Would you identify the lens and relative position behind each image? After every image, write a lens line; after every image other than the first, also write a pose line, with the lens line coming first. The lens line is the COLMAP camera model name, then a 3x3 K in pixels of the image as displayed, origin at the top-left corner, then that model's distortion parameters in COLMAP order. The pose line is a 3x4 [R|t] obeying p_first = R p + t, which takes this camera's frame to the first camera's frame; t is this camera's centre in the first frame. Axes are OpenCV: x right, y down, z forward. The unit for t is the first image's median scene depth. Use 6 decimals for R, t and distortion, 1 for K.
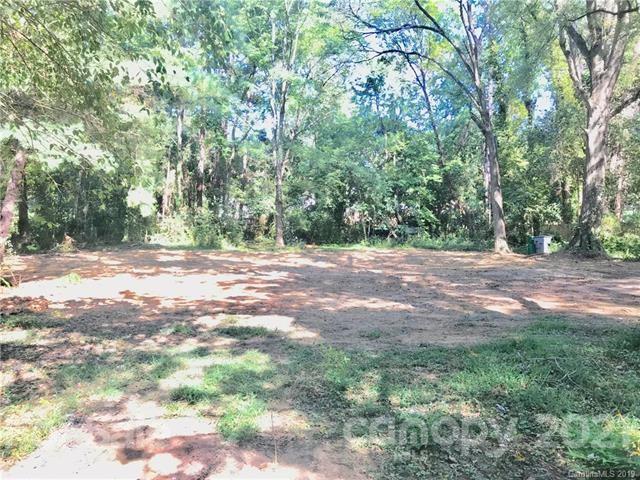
lens RADIAL K [[525.5, 0, 320.8], [0, 525.5, 240.9], [0, 0, 1]] dist [0.001835, -0.000370]
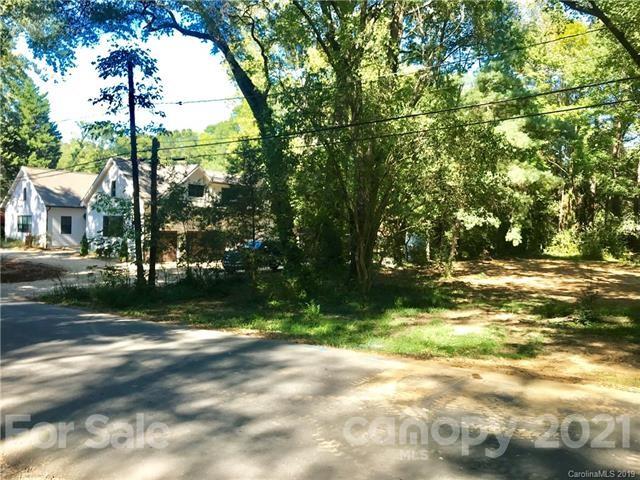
lens RADIAL K [[525.5, 0, 320.2], [0, 525.5, 242.8], [0, 0, 1]] dist [0.001835, -0.000370]
pose [[0.726682, 0.003608, -0.686965, 0.180150], [-0.009173, 0.999948, -0.004452, -0.013960], [0.686913, 0.009536, 0.726677, -0.349852]]
